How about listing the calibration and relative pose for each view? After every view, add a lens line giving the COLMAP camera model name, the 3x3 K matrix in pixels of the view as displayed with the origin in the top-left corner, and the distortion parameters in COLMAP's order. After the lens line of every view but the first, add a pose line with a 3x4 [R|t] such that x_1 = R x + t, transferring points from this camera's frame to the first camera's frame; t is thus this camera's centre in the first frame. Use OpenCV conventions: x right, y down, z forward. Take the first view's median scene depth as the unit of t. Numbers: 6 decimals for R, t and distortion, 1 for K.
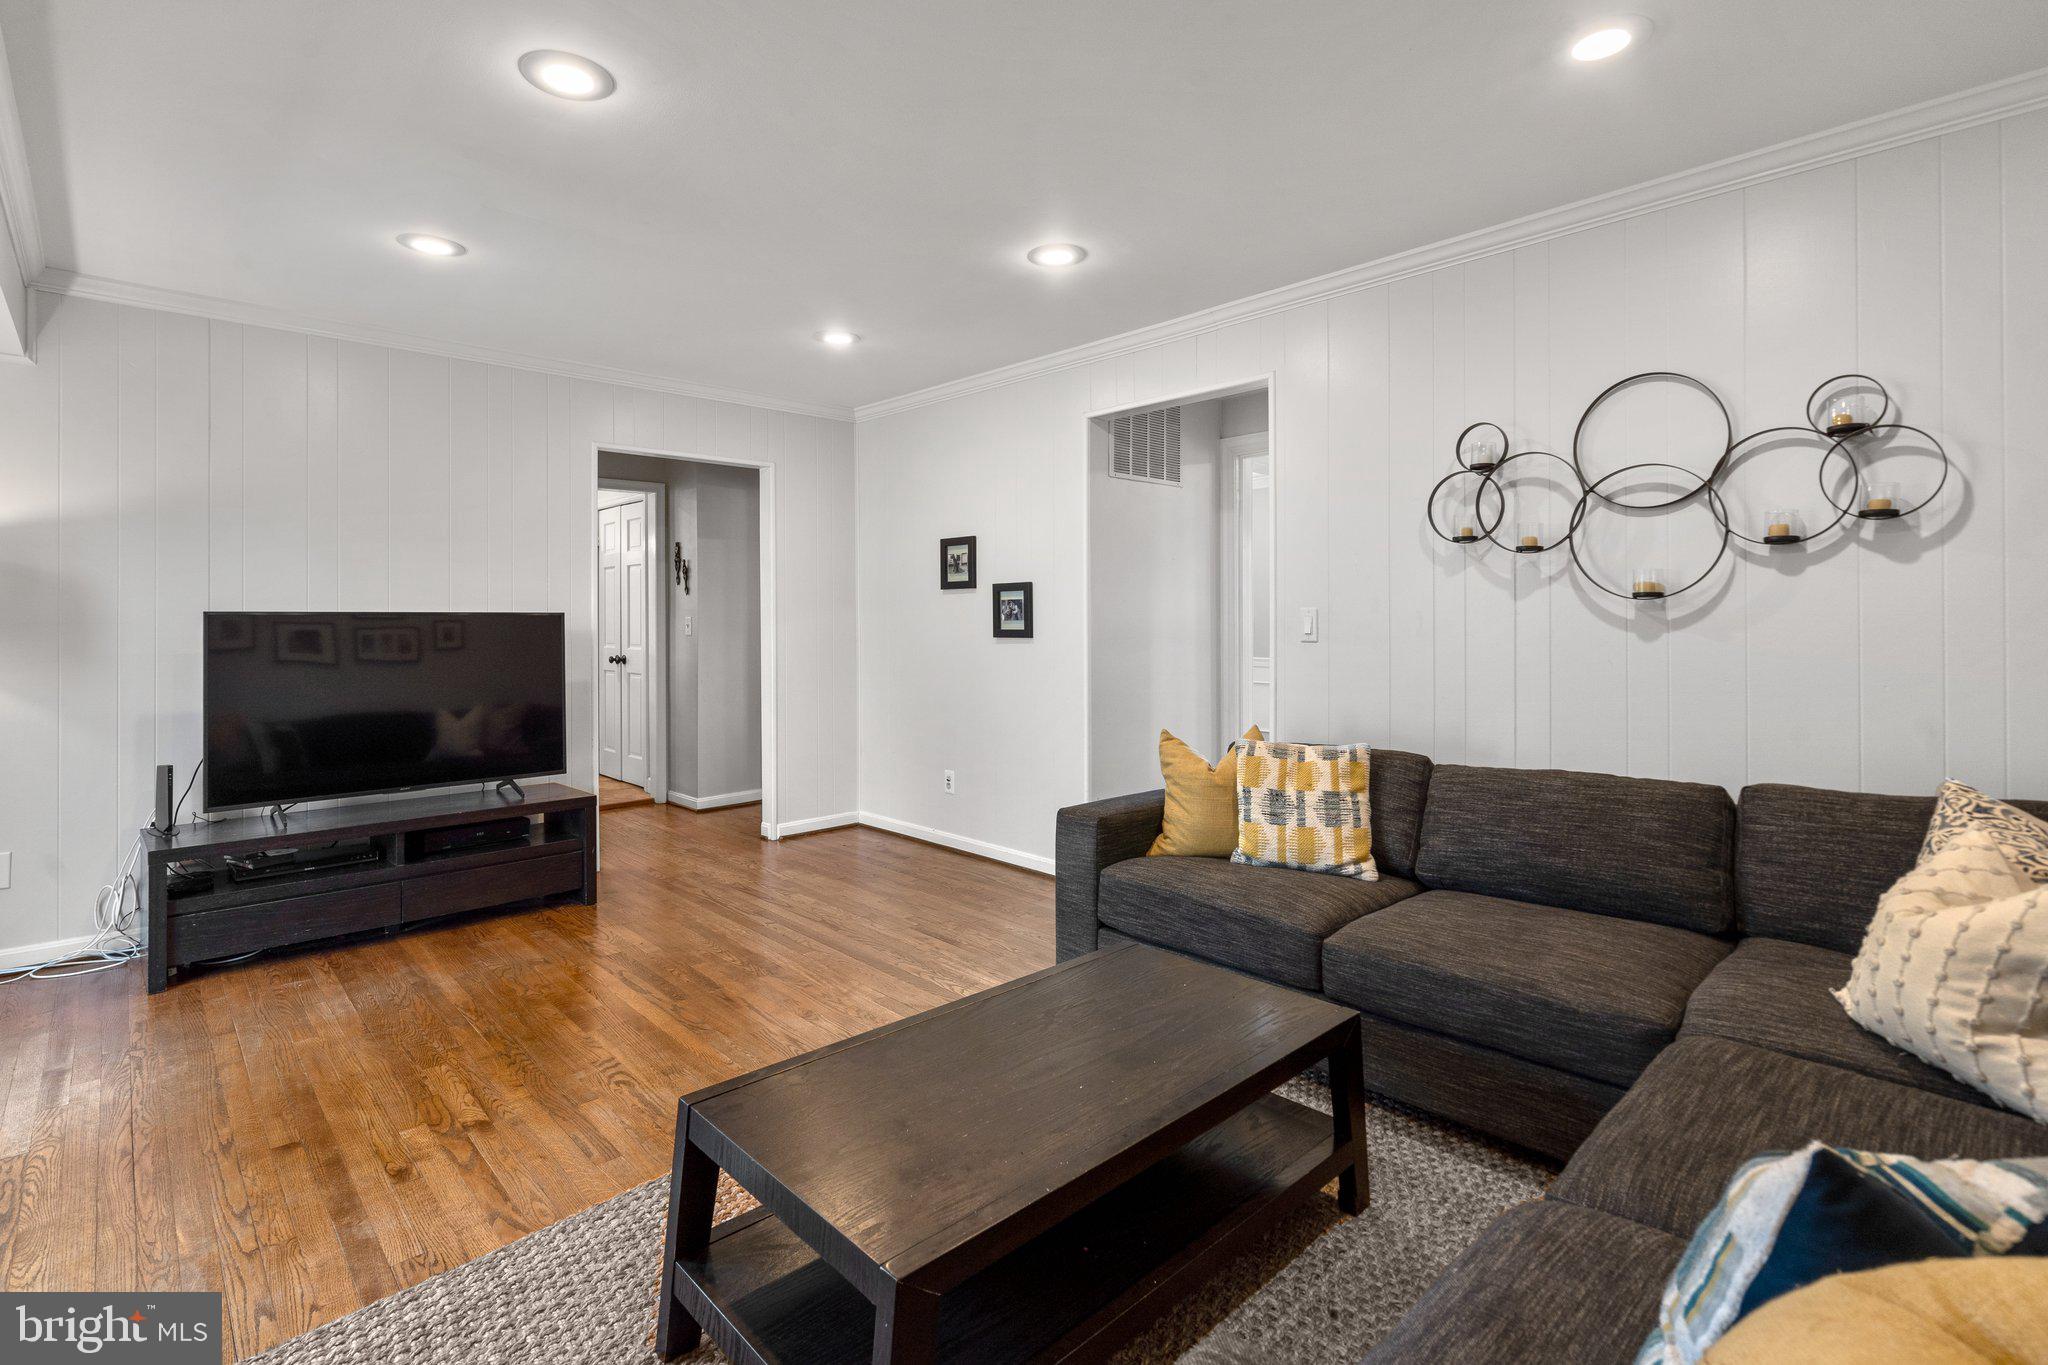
lens RADIAL K [[983.7, 0, 1026.2], [0, 983.7, 621.8], [0, 0, 1]] dist [0.000112, 0.000510]
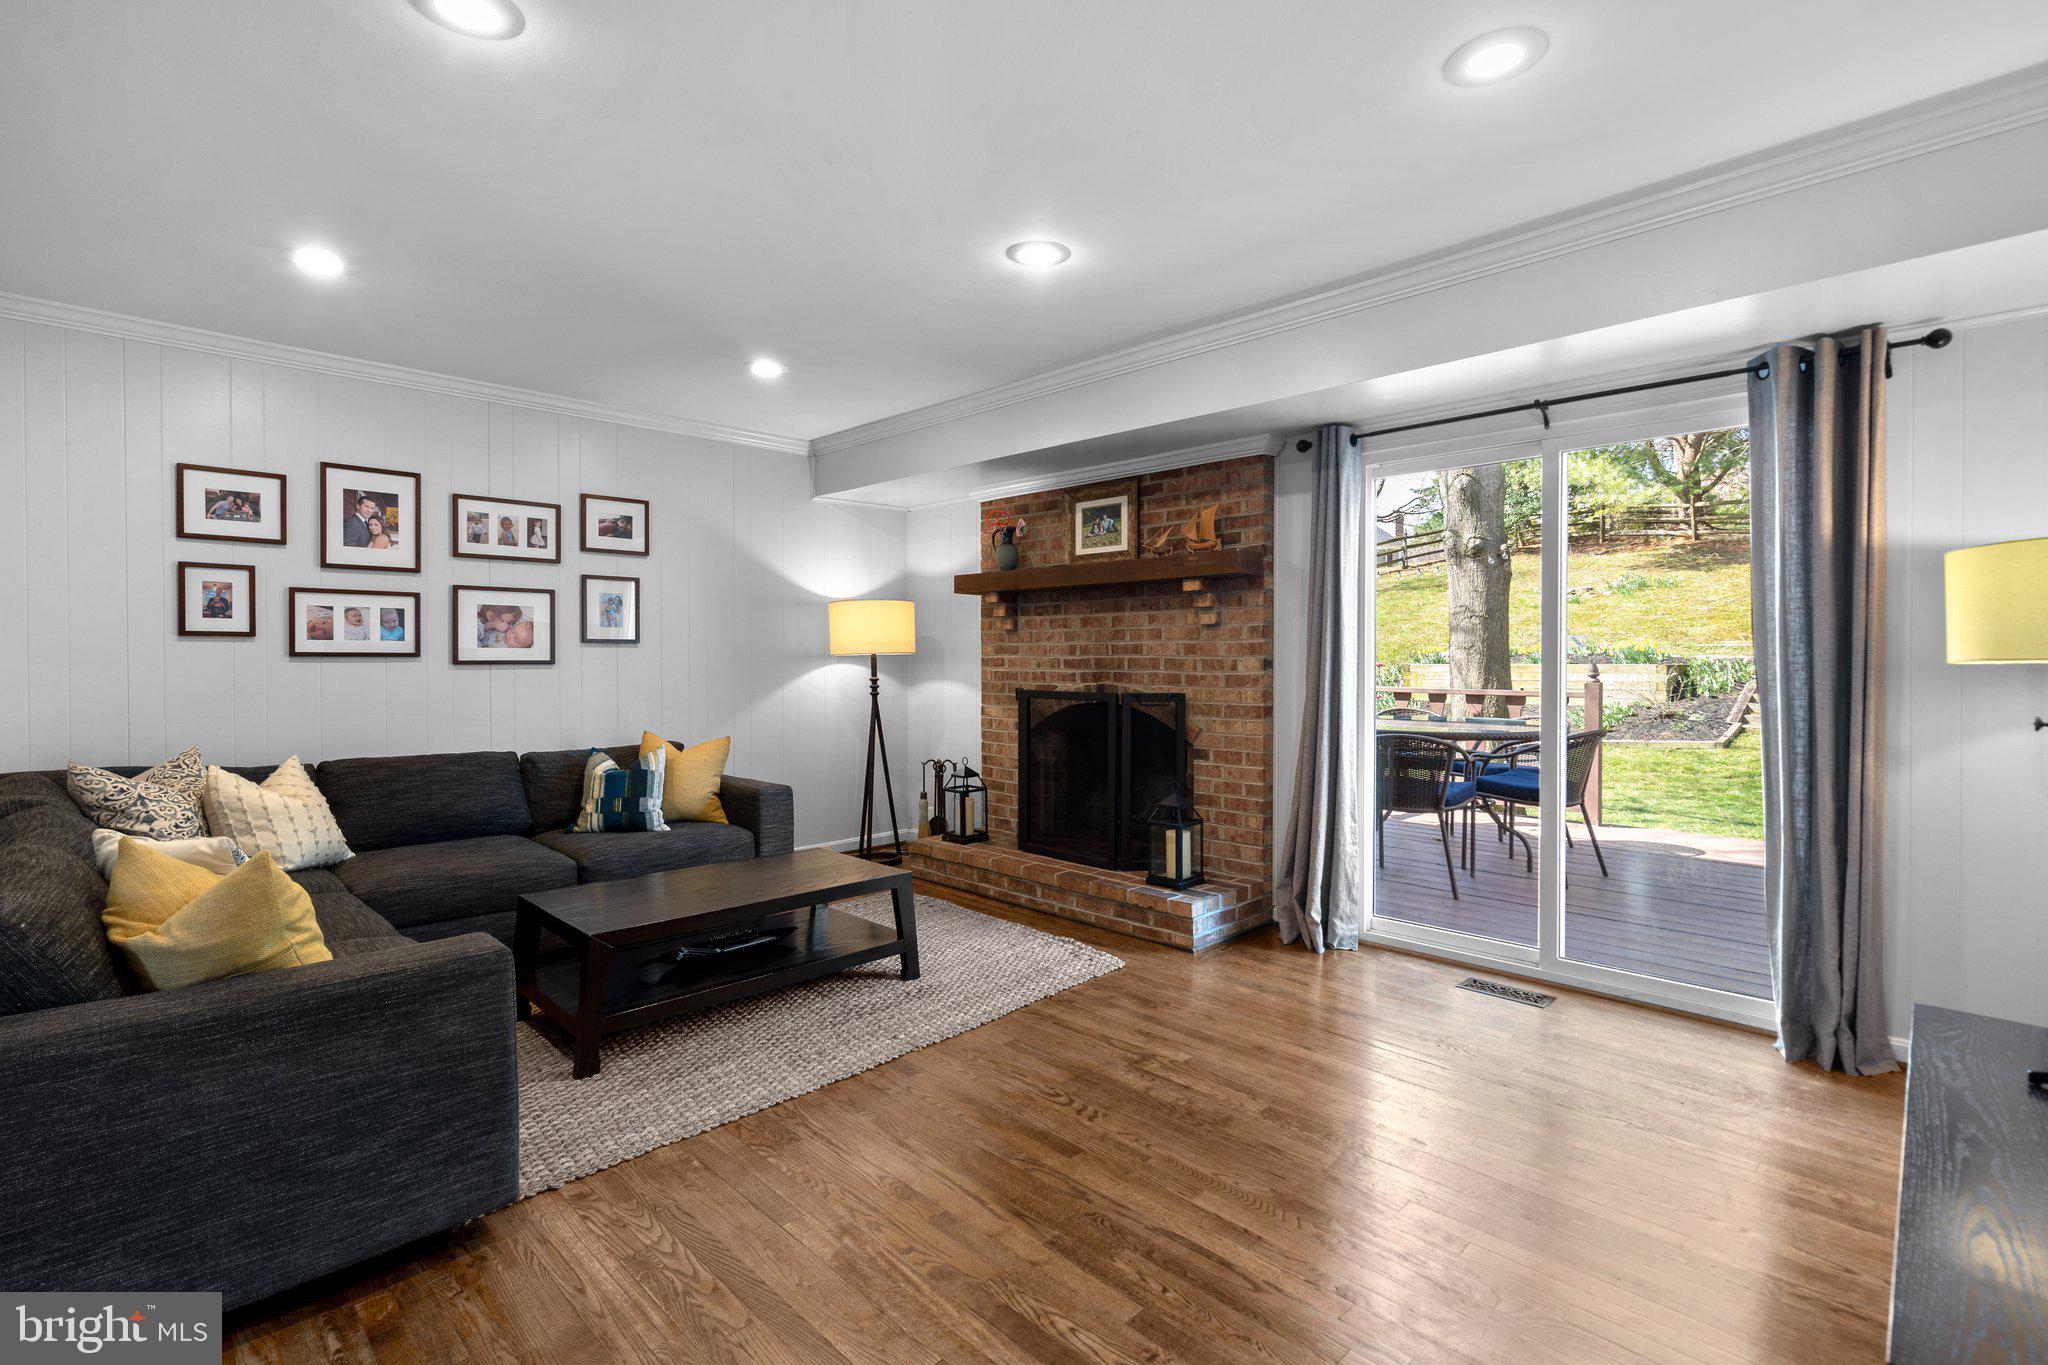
lens RADIAL K [[938.0, 0, 1013.2], [0, 938.0, 662.7], [0, 0, 1]] dist [0.001406, 0.000918]
pose [[-0.999878, 0.002391, -0.015463, -0.306023], [0.002222, 0.999938, 0.010948, -0.001281], [0.015488, 0.010912, -0.999821, 1.731578]]
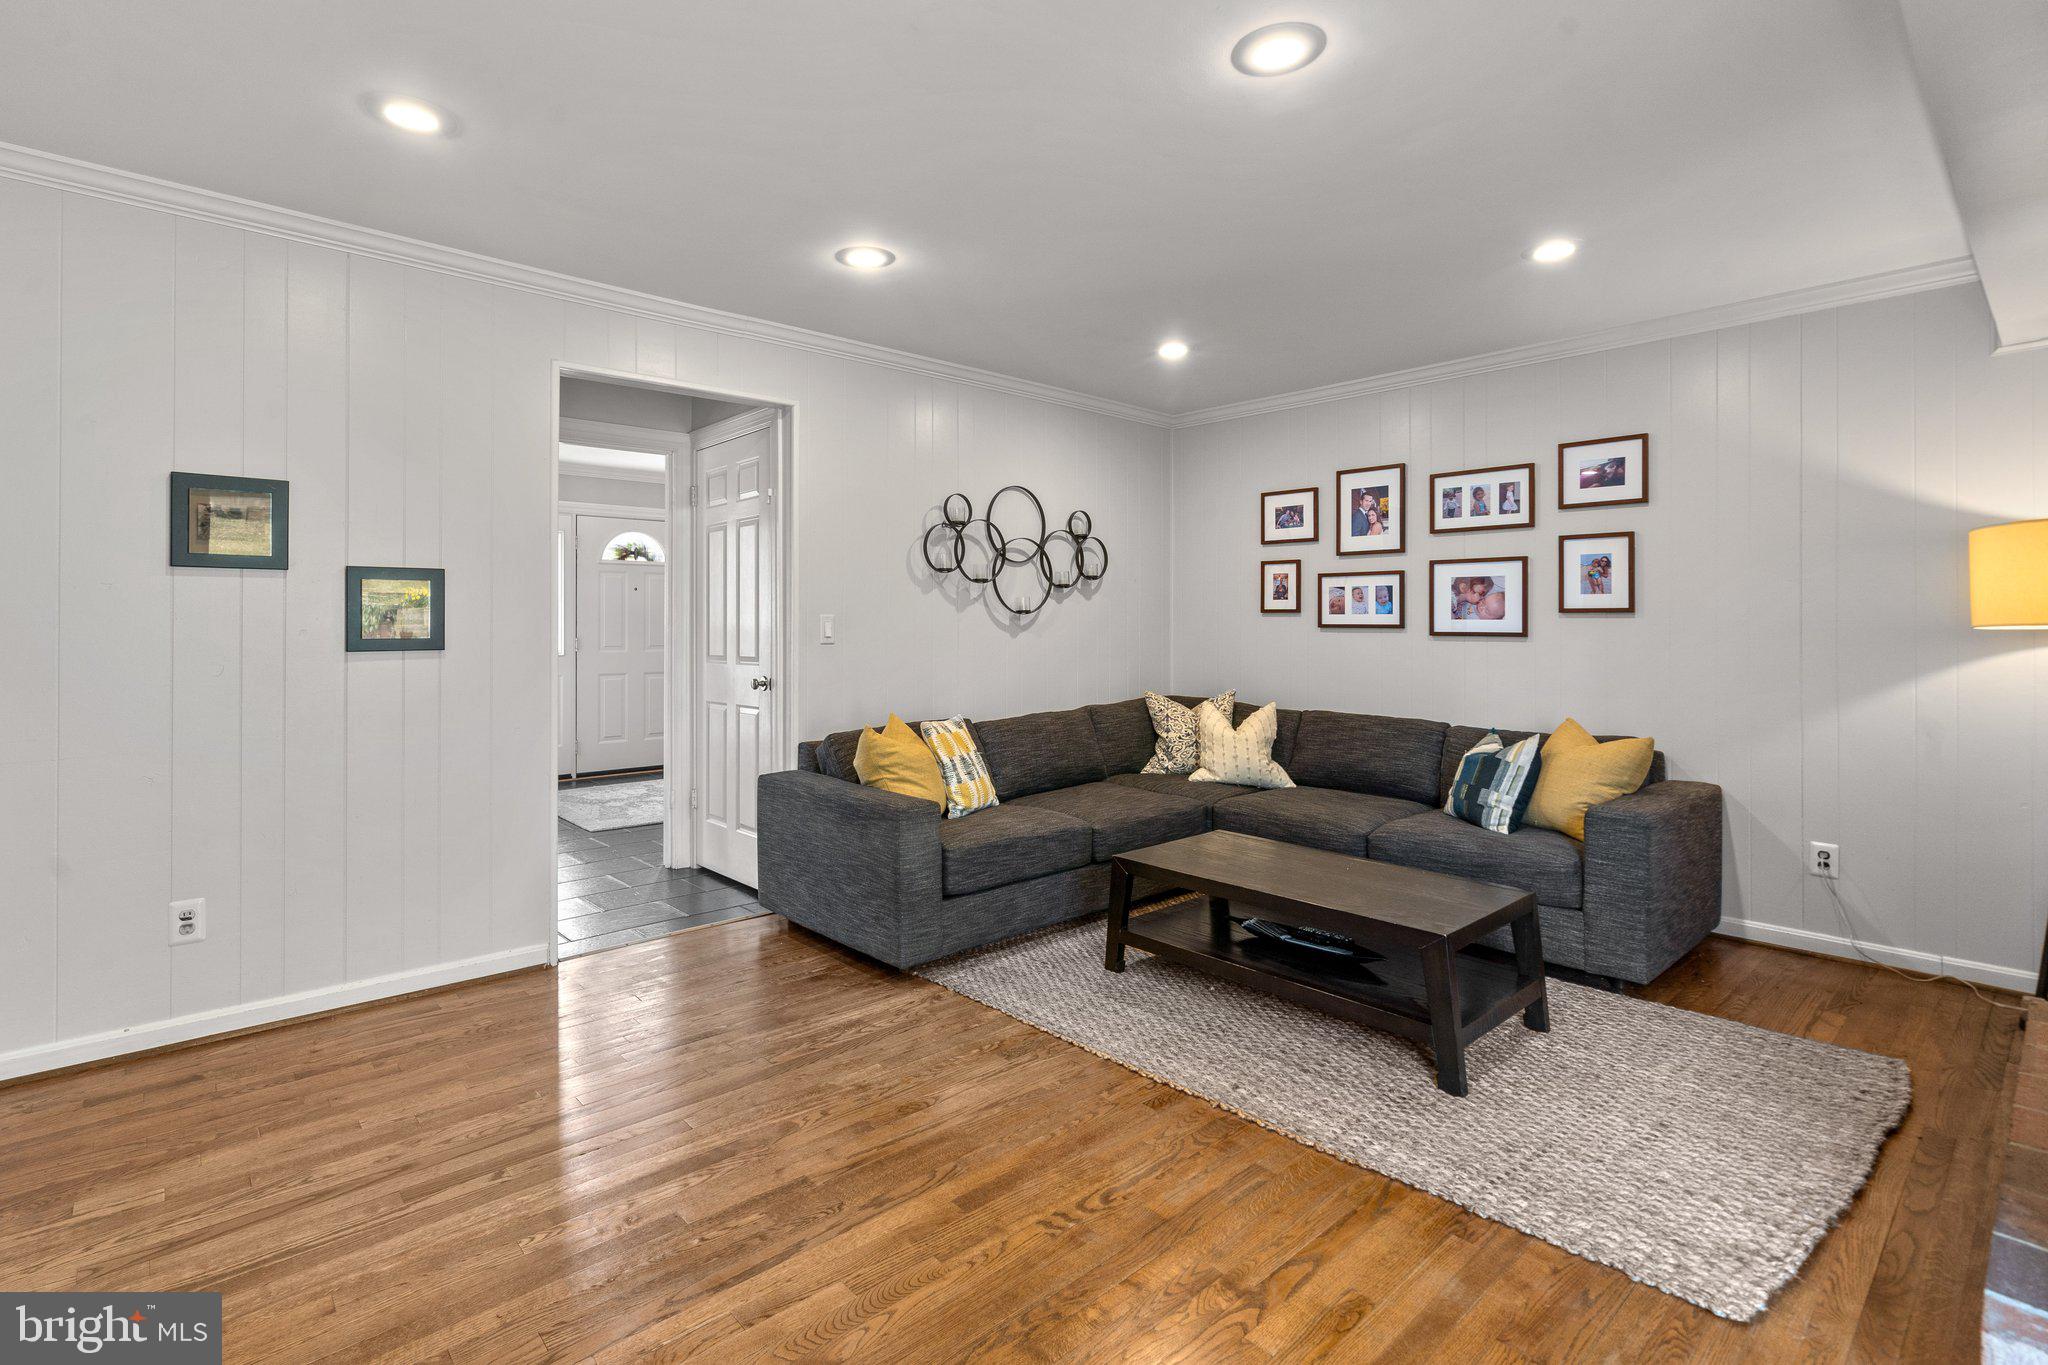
lens RADIAL K [[960.8, 0, 1019.5], [0, 960.8, 620.6], [0, 0, 1]] dist [-0.001245, 0.000103]
pose [[0.014618, 0.006314, 0.999873, -1.044438], [0.000926, 0.999980, -0.006328, 0.000168], [-0.999893, 0.001018, 0.014612, 0.921639]]
